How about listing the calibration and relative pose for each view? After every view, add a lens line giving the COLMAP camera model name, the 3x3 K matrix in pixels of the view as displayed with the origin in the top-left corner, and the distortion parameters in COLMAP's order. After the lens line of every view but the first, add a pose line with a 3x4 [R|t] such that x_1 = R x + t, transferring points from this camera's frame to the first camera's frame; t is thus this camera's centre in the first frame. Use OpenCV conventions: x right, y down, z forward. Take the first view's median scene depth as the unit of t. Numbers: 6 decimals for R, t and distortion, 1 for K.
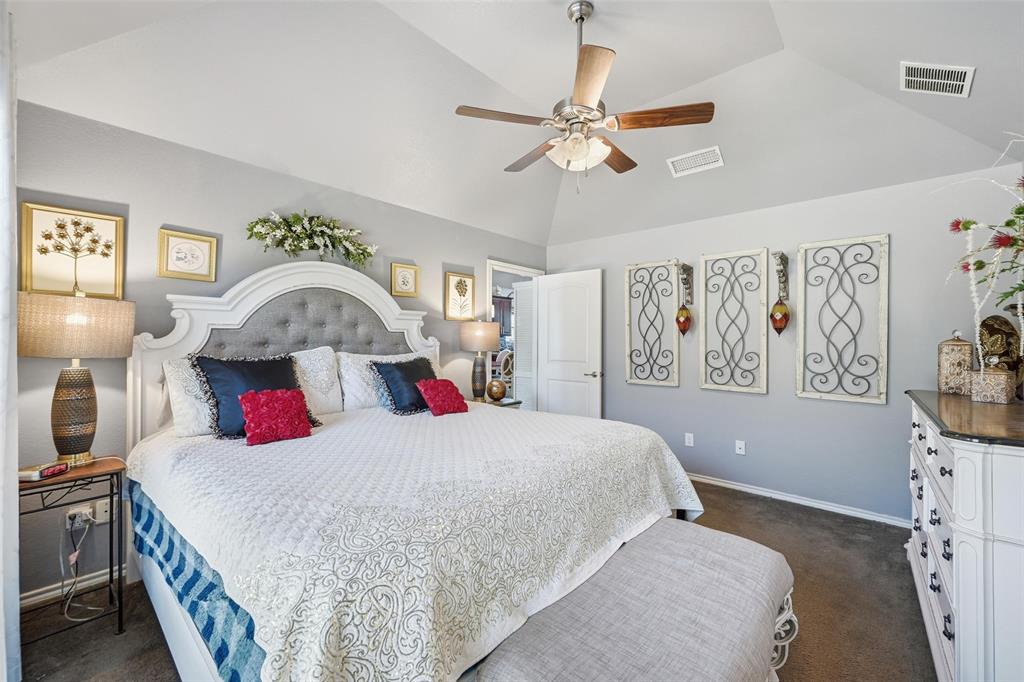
lens RADIAL K [[407.7, 0, 510.5], [0, 407.7, 337.6], [0, 0, 1]] dist [-0.001641, -0.000385]
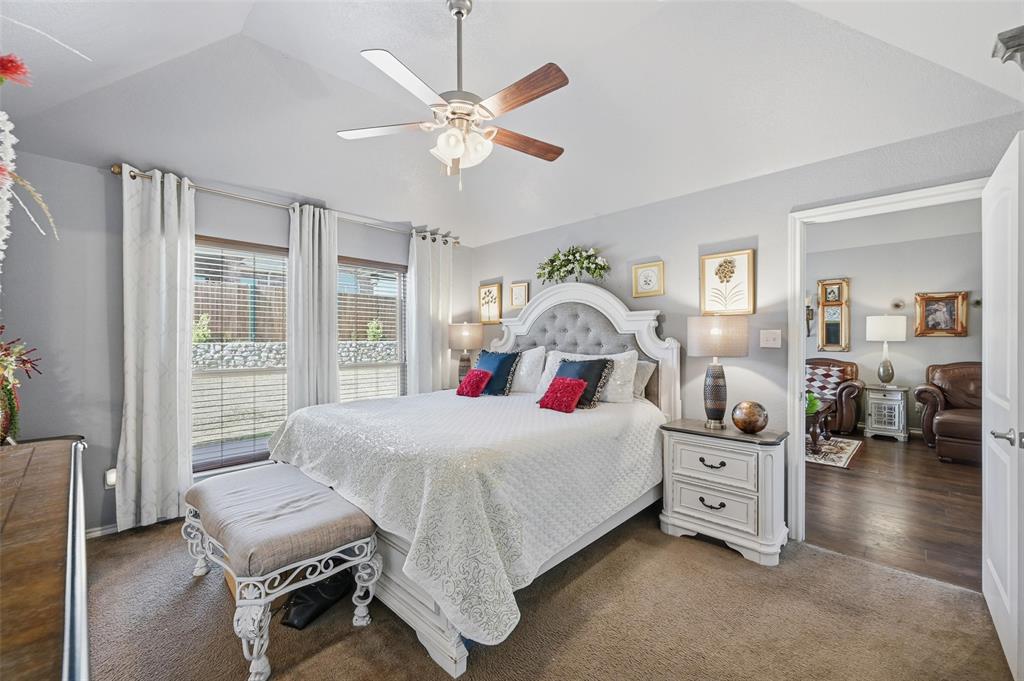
lens RADIAL K [[416.7, 0, 511.4], [0, 416.7, 337.9], [0, 0, 1]] dist [0.000289, 0.000036]
pose [[-0.049371, -0.018425, -0.998611, 0.804632], [0.000816, 0.999829, -0.018488, 0.015441], [0.998780, -0.001727, -0.049348, 0.801093]]
